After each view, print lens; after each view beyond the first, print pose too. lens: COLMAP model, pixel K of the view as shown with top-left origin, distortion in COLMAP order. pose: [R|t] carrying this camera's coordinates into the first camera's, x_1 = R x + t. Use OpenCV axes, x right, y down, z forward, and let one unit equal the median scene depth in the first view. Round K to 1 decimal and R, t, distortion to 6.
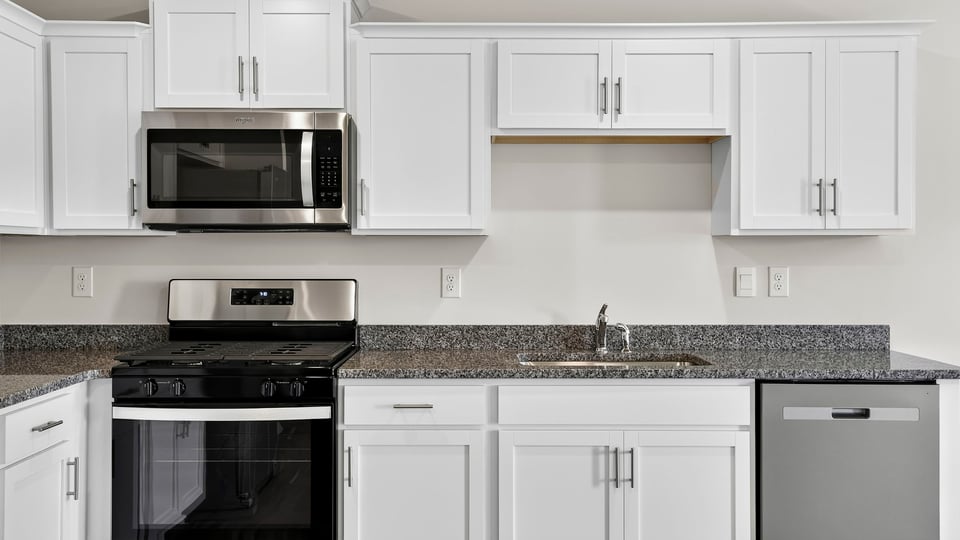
lens RADIAL K [[895.6, 0, 471.6], [0, 895.6, 253.4], [0, 0, 1]] dist [0.047088, -0.000051]
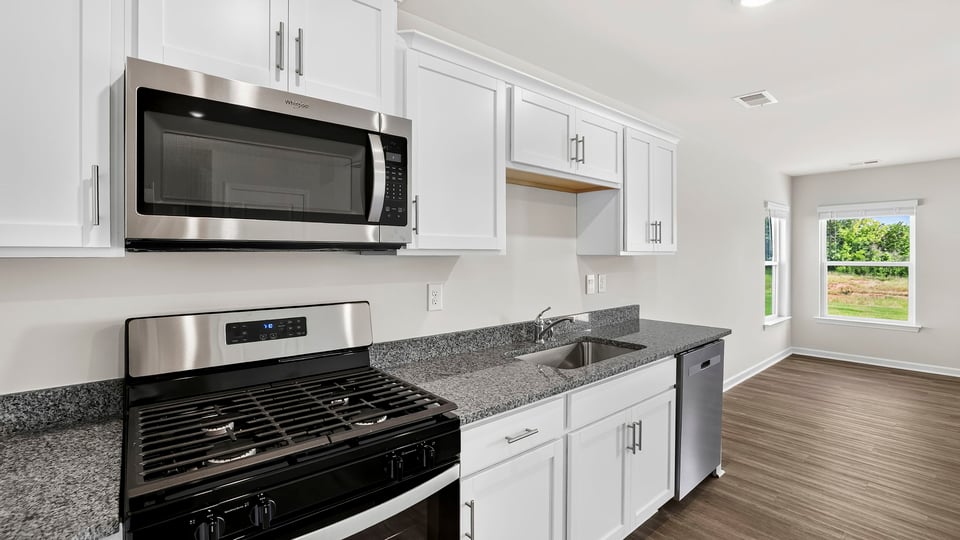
lens RADIAL K [[426.0, 0, 468.4], [0, 426.0, 257.3], [0, 0, 1]] dist [-0.046422, 0.015846]
pose [[0.768469, -0.004945, 0.639867, -0.336508], [0.003050, 0.999987, 0.004065, -0.019000], [-0.639879, -0.001172, 0.768475, 0.580949]]
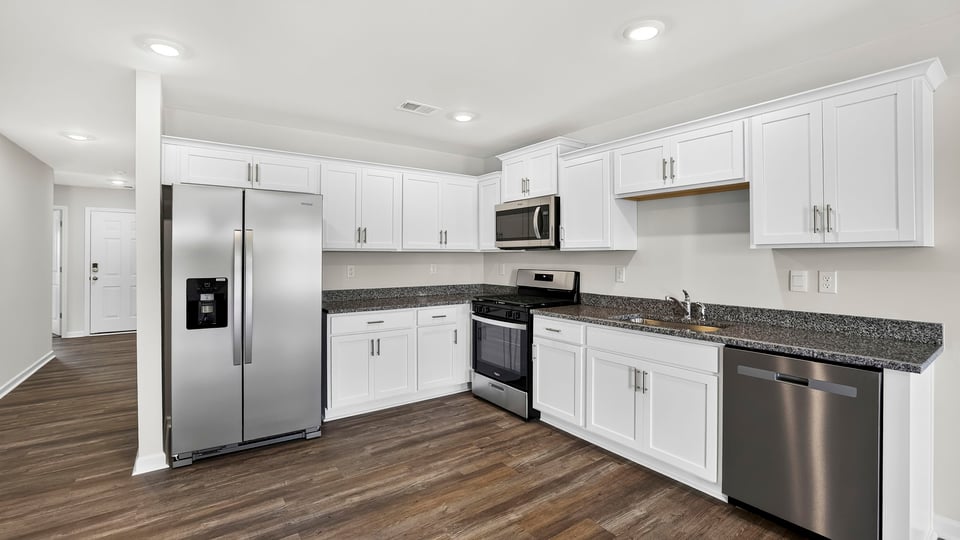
lens RADIAL K [[418.5, 0, 472.9], [0, 418.5, 255.2], [0, 0, 1]] dist [-0.042034, 0.013475]
pose [[0.583002, -0.002440, -0.812467, 0.540308], [-0.000838, 0.999993, -0.003604, -0.005726], [0.812470, 0.002782, 0.582996, 0.215292]]
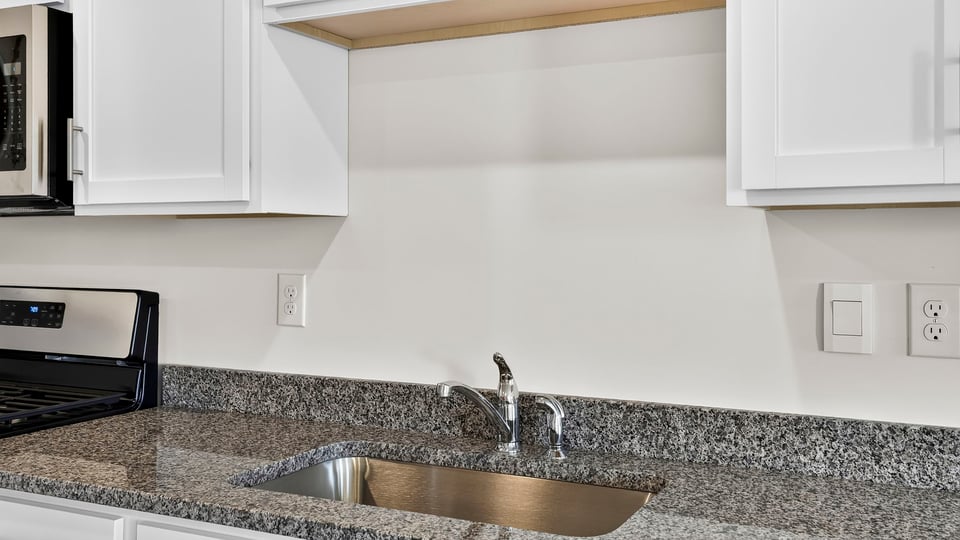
lens RADIAL K [[925.9, 0, 465.6], [0, 925.9, 243.5], [0, 0, 1]] dist [0.038928, 0.030288]
pose [[0.890386, 0.000736, -0.455206, 0.351635], [-0.003120, 0.999985, -0.004485, -0.000488], [0.455196, 0.005414, 0.890375, 0.538138]]
